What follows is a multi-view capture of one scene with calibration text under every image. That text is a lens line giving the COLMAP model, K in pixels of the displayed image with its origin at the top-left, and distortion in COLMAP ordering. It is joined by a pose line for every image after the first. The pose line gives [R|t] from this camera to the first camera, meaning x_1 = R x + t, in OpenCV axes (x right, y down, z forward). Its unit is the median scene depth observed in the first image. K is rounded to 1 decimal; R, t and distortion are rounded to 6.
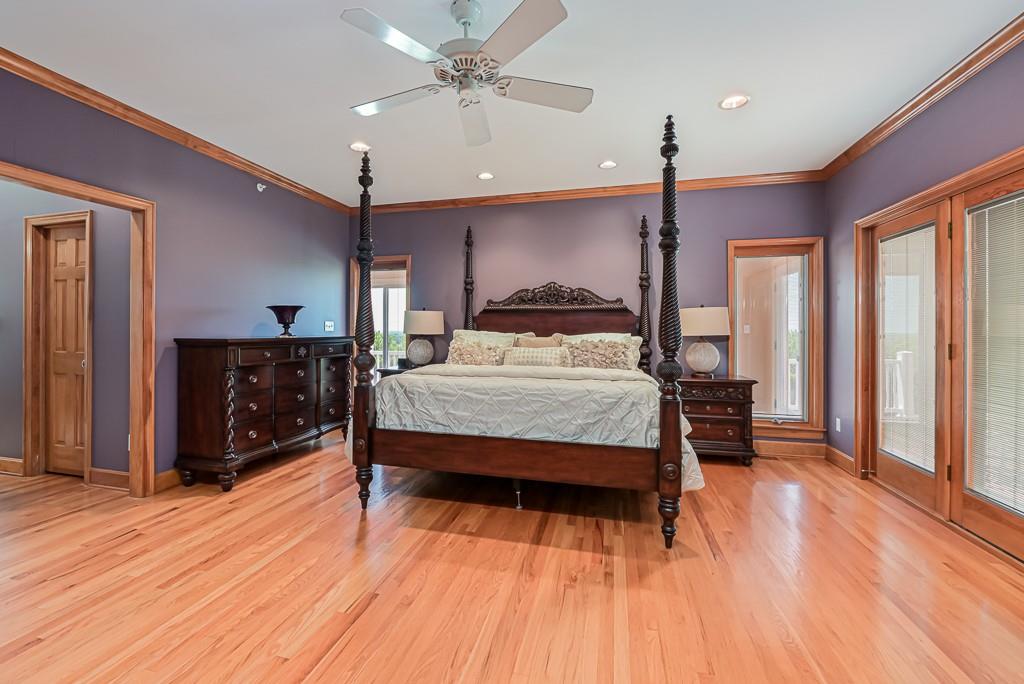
lens RADIAL K [[432.1, 0, 501.1], [0, 432.1, 326.8], [0, 0, 1]] dist [-0.003078, -0.001149]
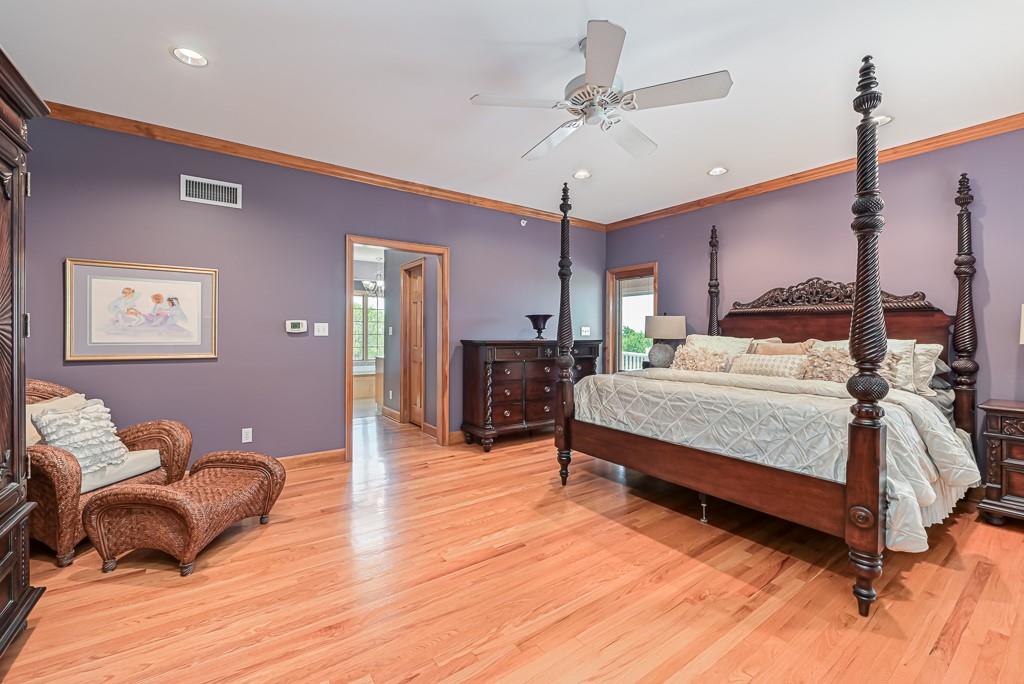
lens RADIAL K [[432.1, 0, 543.8], [0, 432.1, 334.3], [0, 0, 1]] dist [-0.003078, -0.001149]
pose [[0.788855, 0.002109, -0.614576, 0.364484], [0.001655, 0.999983, 0.005556, 0.000786], [0.614577, -0.005400, 0.788838, 0.033772]]
